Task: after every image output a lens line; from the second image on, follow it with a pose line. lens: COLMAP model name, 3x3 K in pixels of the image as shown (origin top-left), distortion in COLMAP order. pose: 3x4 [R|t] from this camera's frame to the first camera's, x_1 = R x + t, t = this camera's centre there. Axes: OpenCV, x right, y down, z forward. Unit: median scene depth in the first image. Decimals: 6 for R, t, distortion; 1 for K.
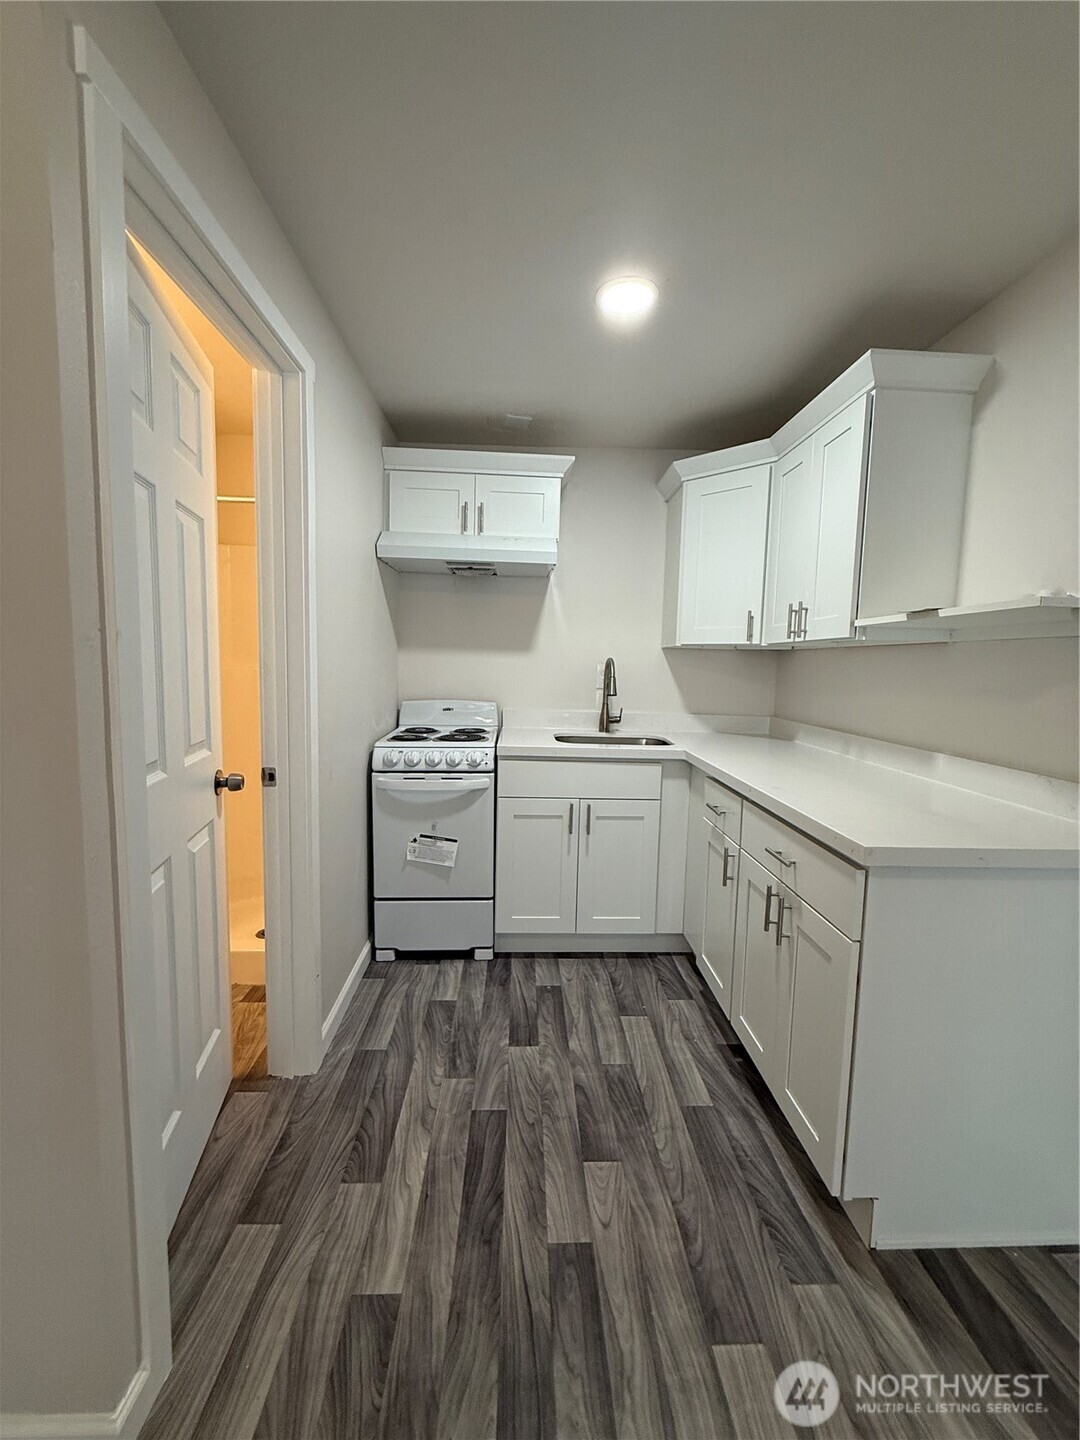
lens RADIAL K [[572.8, 0, 539.9], [0, 572.8, 717.0], [0, 0, 1]] dist [-0.000682, 0.000211]
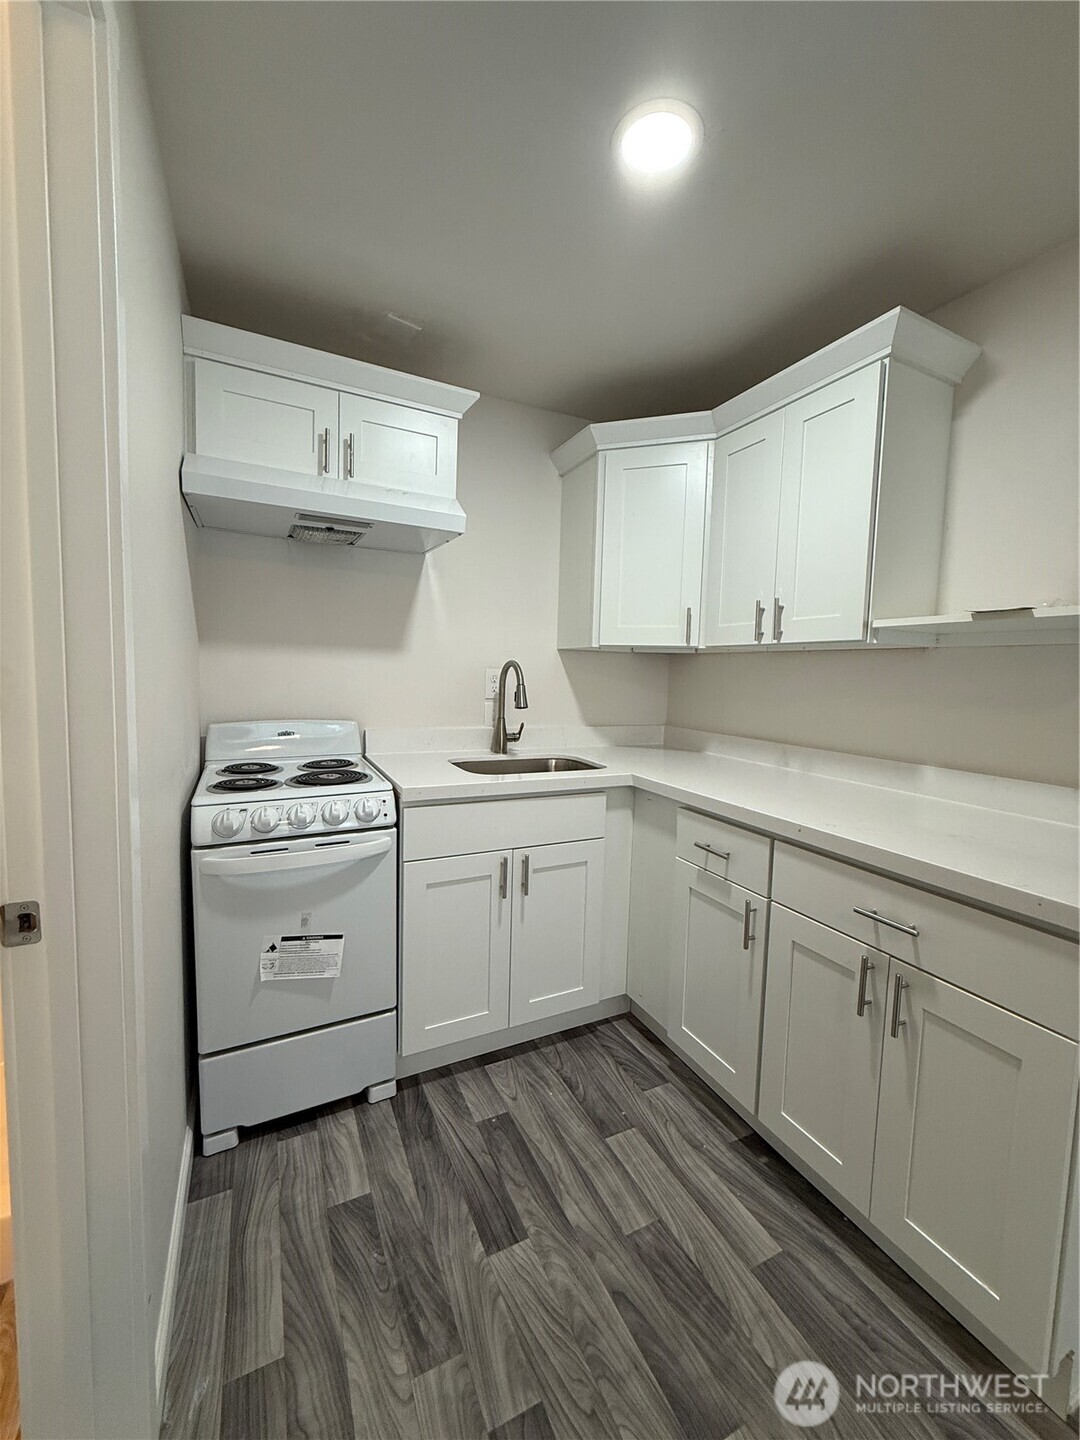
lens RADIAL K [[572.8, 0, 539.9], [0, 572.8, 717.0], [0, 0, 1]] dist [-0.000682, 0.000211]
pose [[0.913245, -0.031921, 0.406159, -0.200103], [0.033681, 0.999429, 0.002817, -0.030984], [-0.406017, 0.011107, 0.913798, 0.306135]]
